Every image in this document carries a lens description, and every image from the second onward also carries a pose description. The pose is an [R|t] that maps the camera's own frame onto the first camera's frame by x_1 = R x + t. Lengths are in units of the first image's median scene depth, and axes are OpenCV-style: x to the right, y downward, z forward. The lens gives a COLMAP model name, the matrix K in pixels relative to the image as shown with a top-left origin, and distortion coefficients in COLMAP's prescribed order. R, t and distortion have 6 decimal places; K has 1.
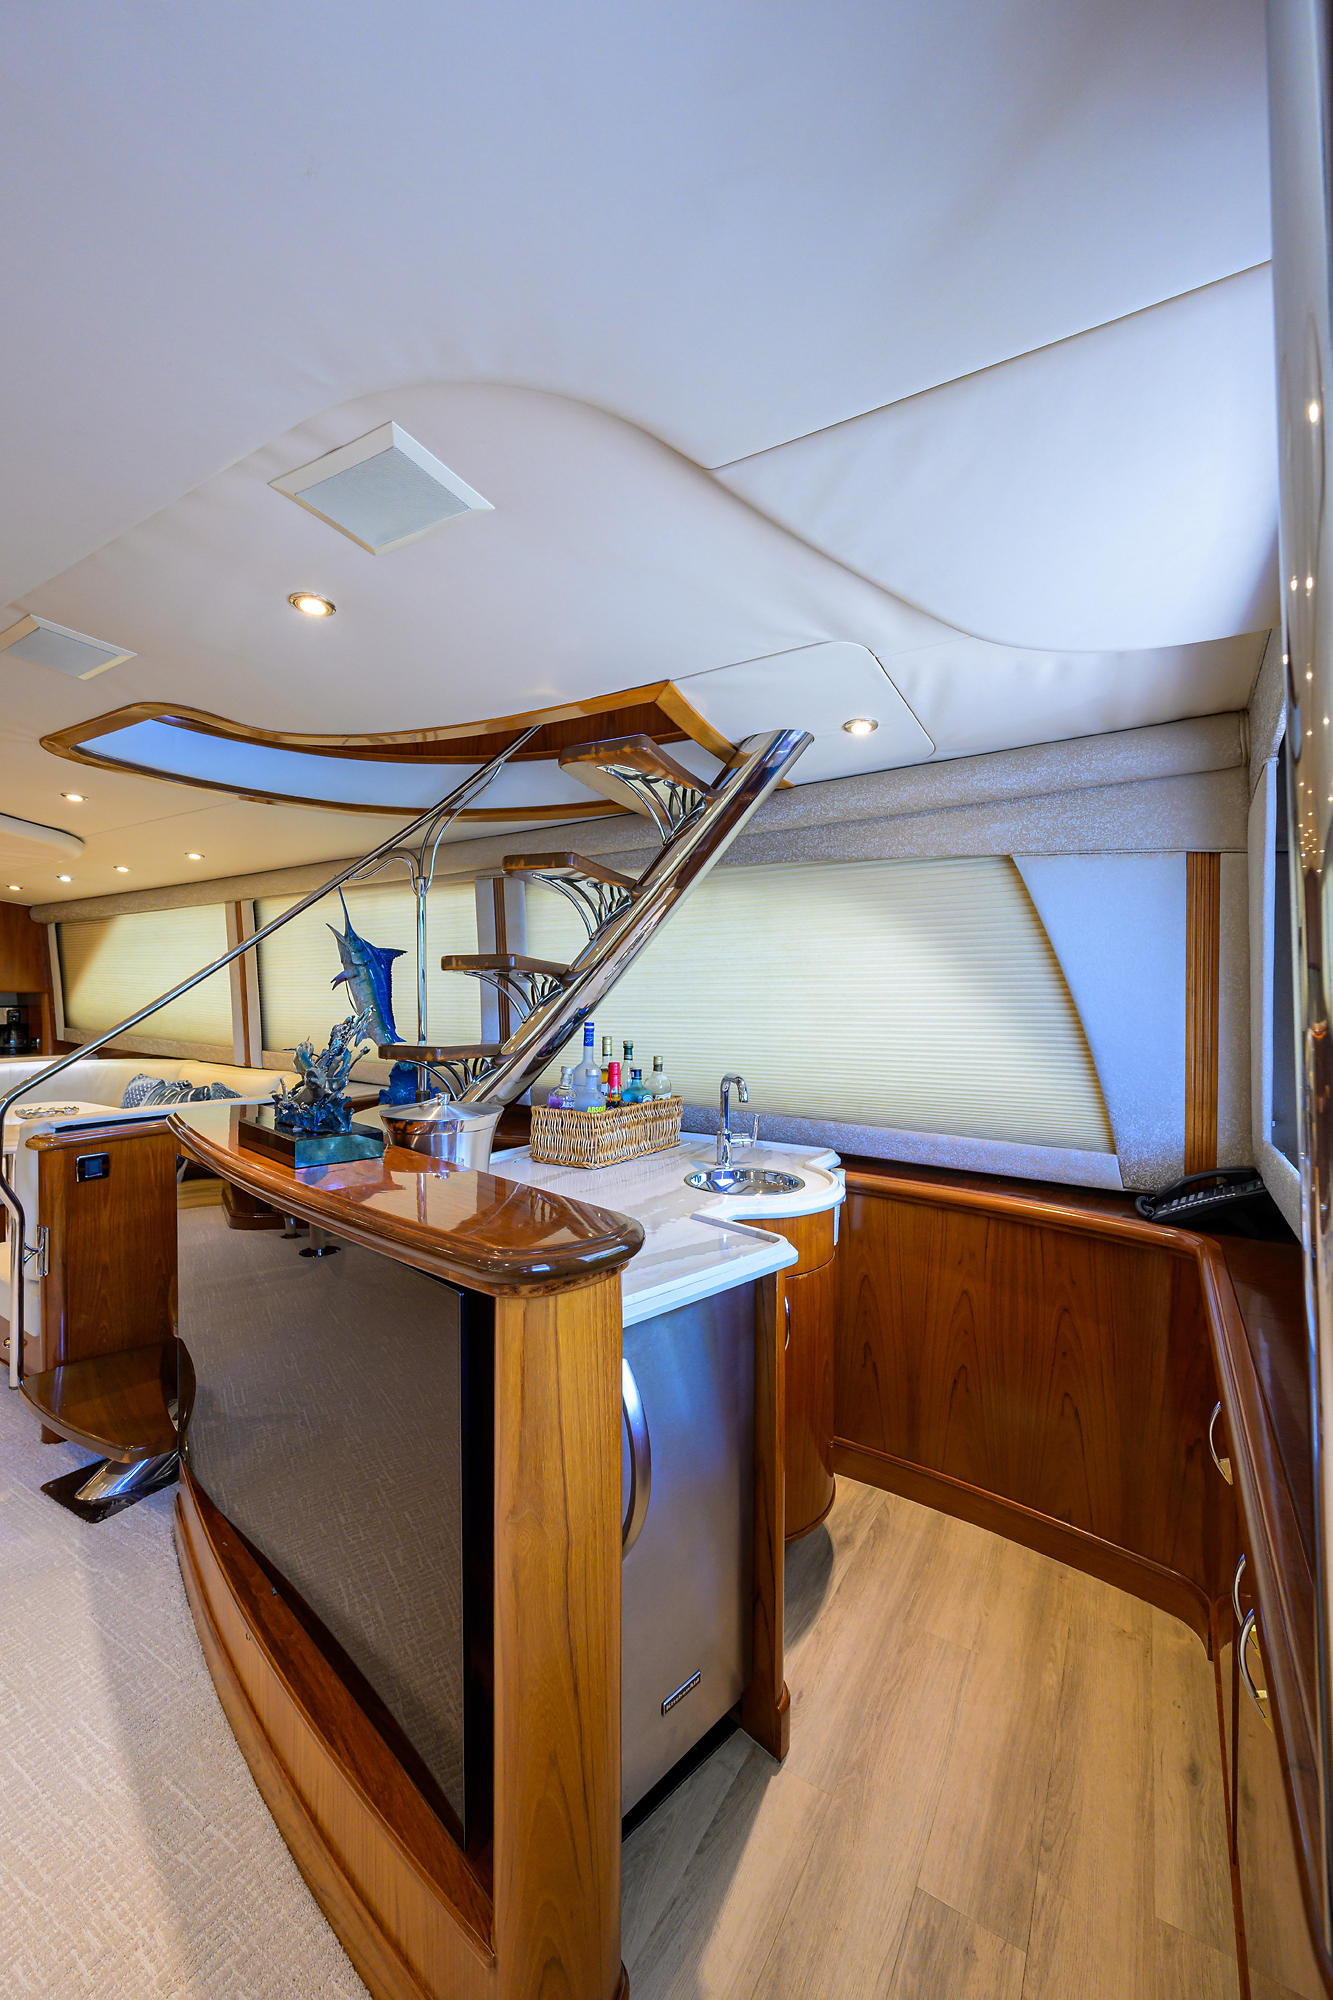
lens RADIAL K [[787.1, 0, 658.4], [0, 787.1, 1000.5], [0, 0, 1]] dist [-0.000697, -0.000061]
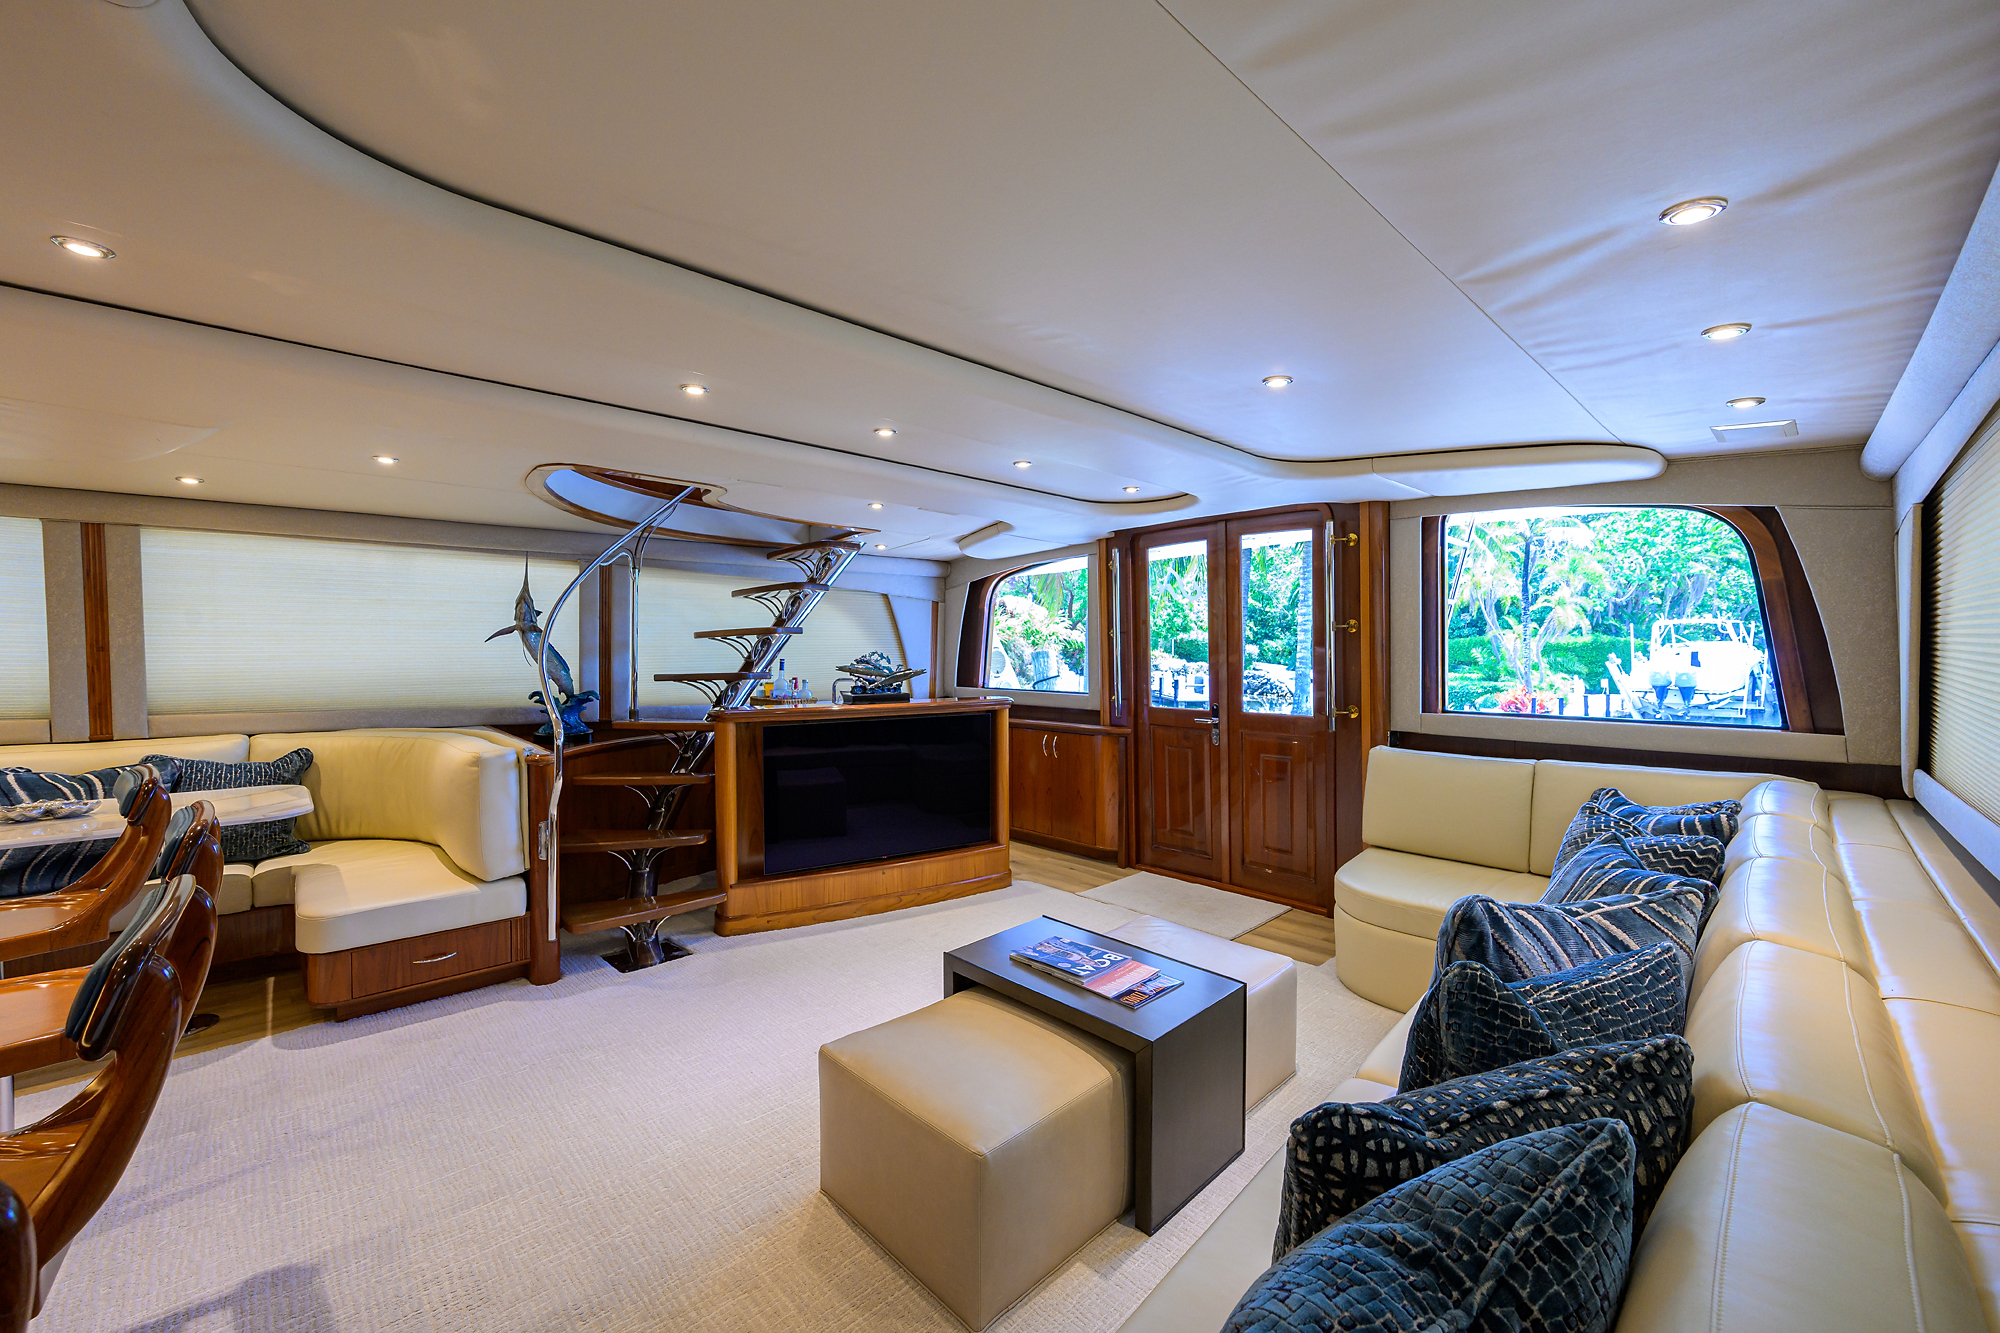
lens RADIAL K [[796.2, 0, 1004.1], [0, 796.2, 662.4], [0, 0, 1]] dist [0.000184, -0.000166]
pose [[0.252962, -0.024891, 0.967156, -2.162964], [0.004947, 0.999689, 0.024434, -0.012751], [-0.967464, -0.001396, 0.253006, -0.096999]]
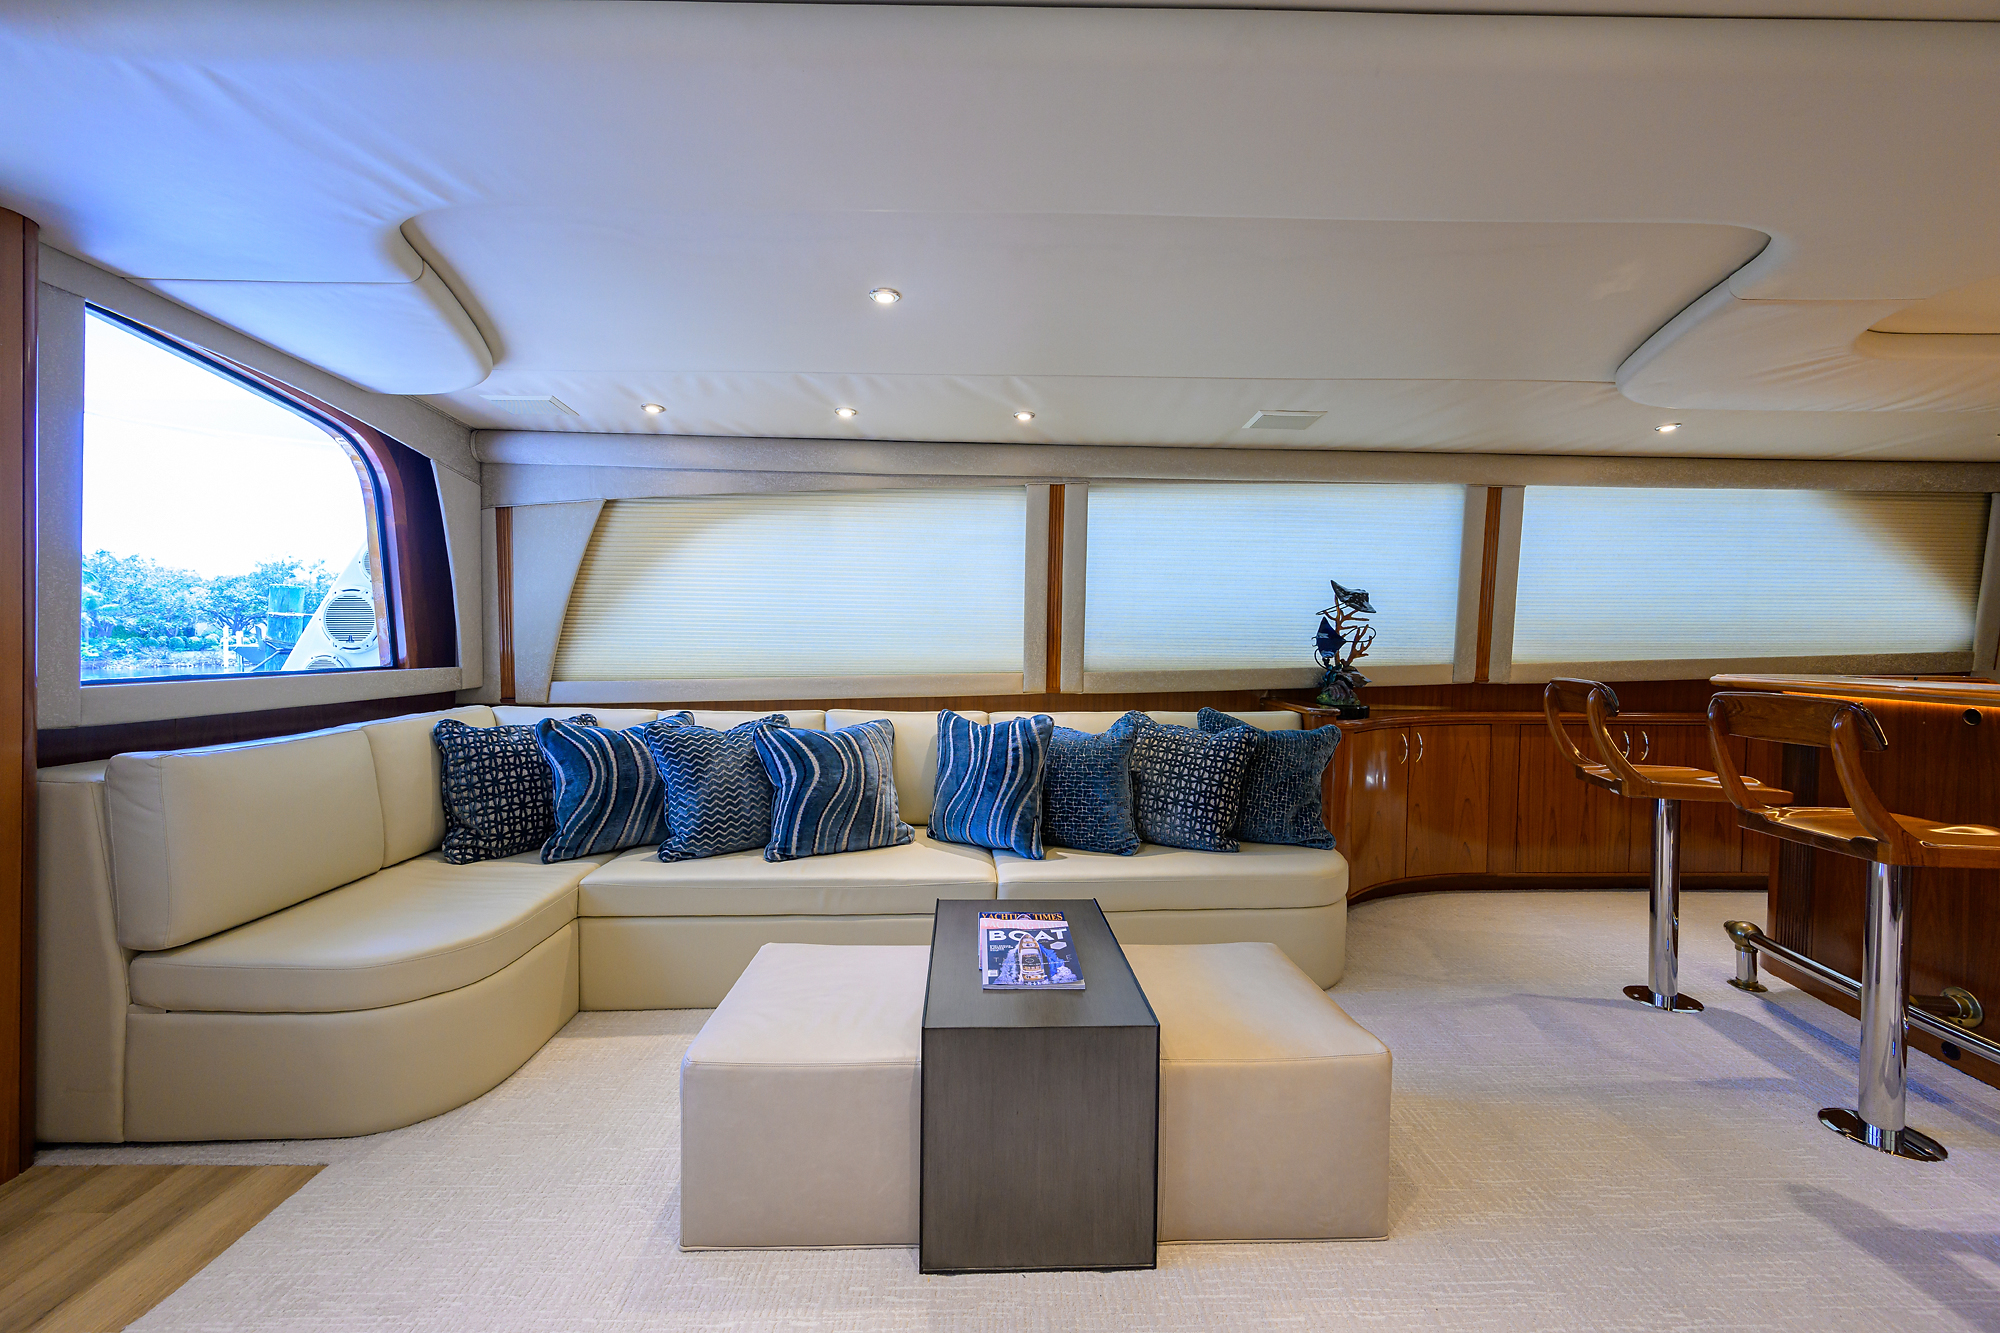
lens RADIAL K [[781.4, 0, 999.0], [0, 781.4, 661.7], [0, 0, 1]] dist [-0.000425, 0.000141]
pose [[-0.838826, 0.004318, -0.544383, -0.598402], [-0.010945, 0.999633, 0.024793, 0.085495], [0.544290, 0.026755, -0.838470, 0.761640]]
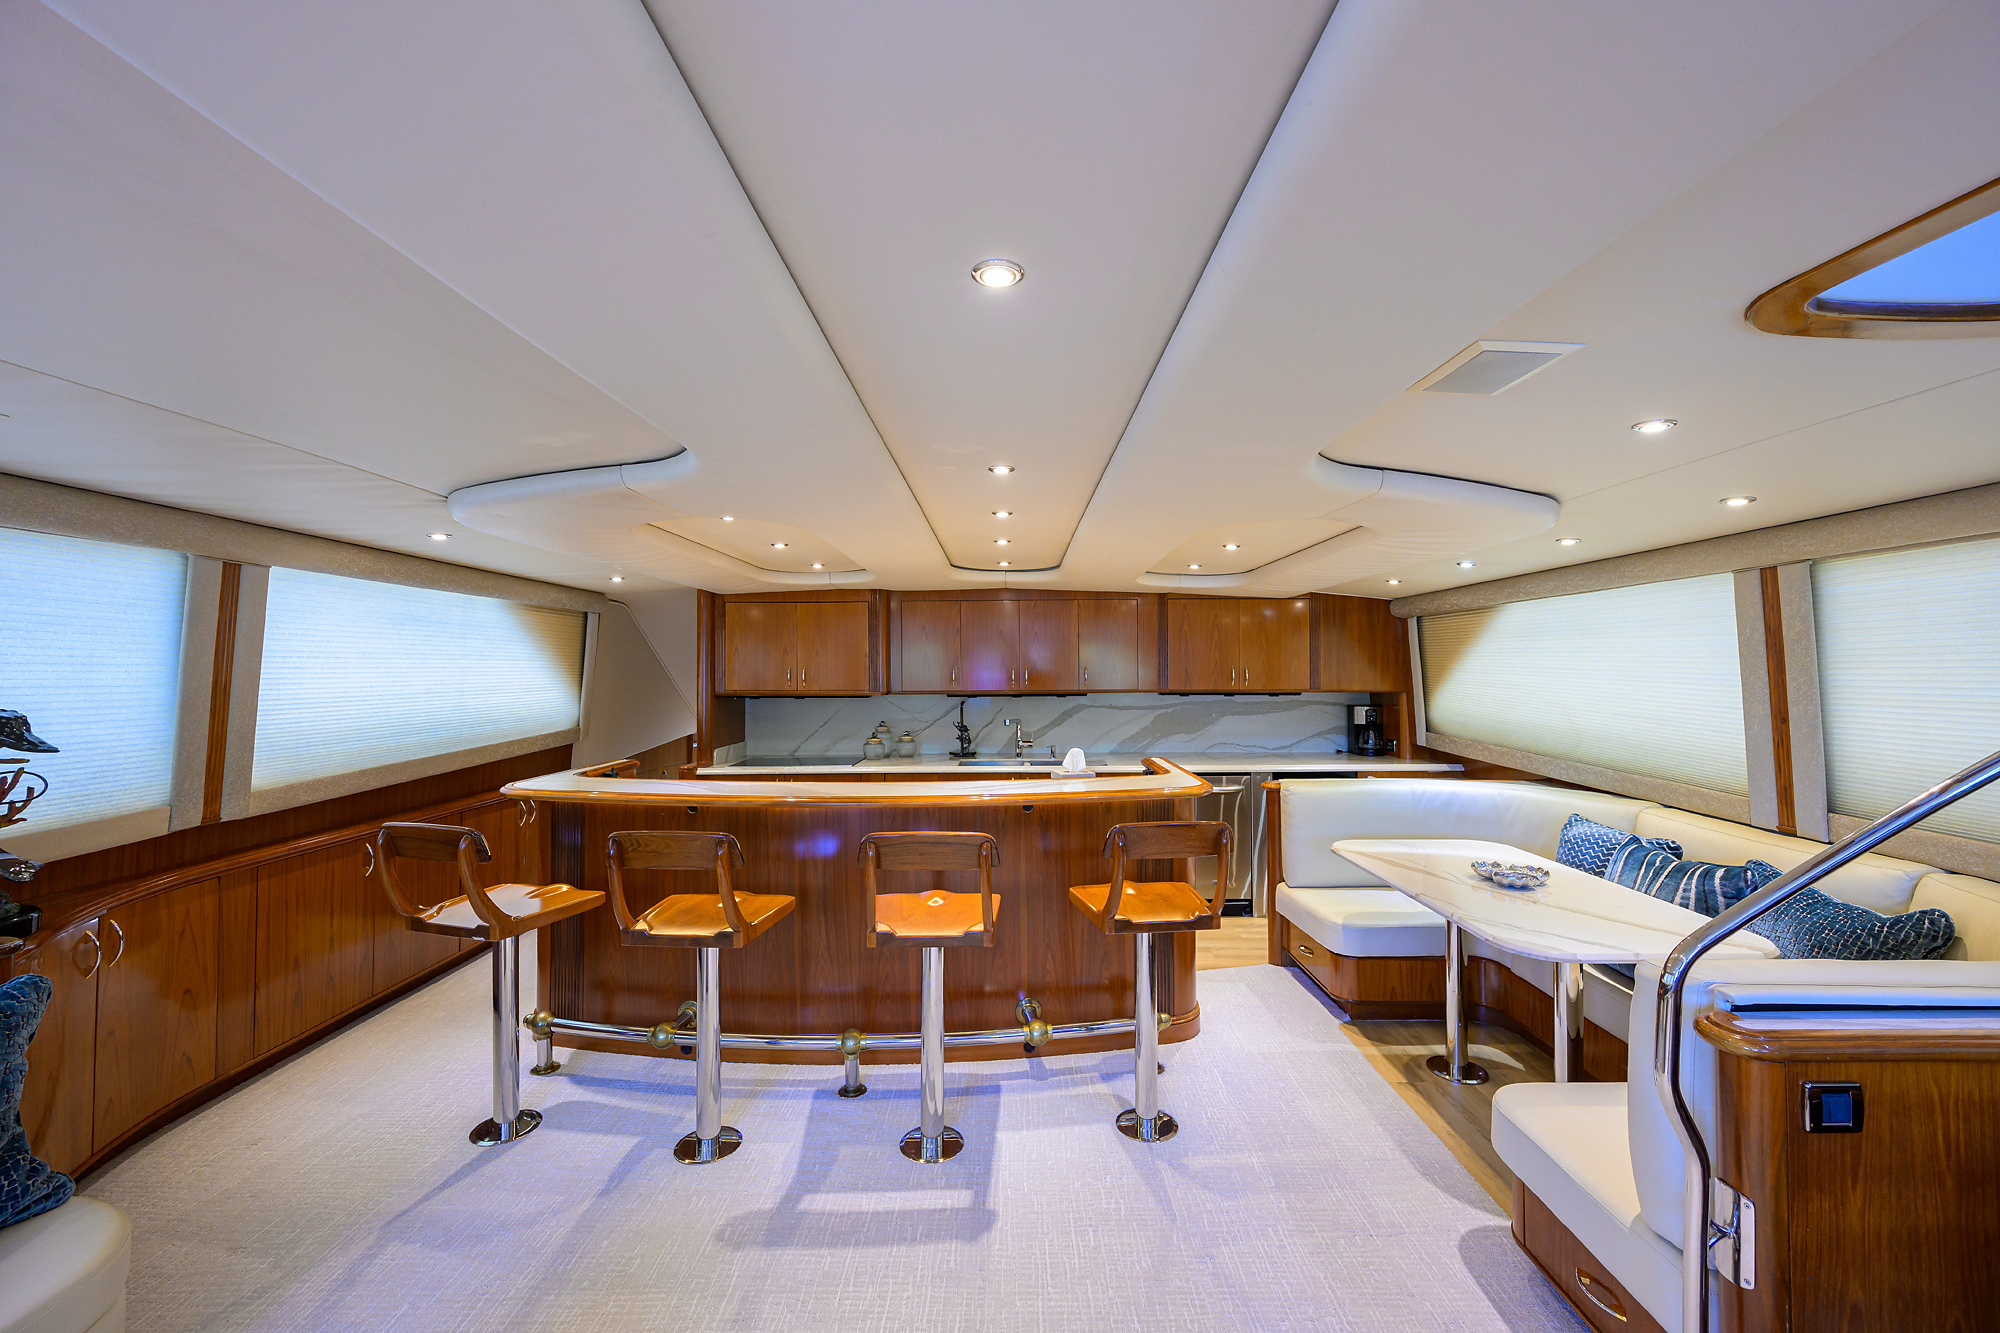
lens RADIAL K [[780.4, 0, 1005.8], [0, 780.4, 662.7], [0, 0, 1]] dist [-0.001708, 0.000230]
pose [[0.528804, -0.011330, -0.848668, -0.673664], [-0.001513, 0.999897, -0.014292, -0.082913], [0.848743, 0.008842, 0.528732, 0.320014]]
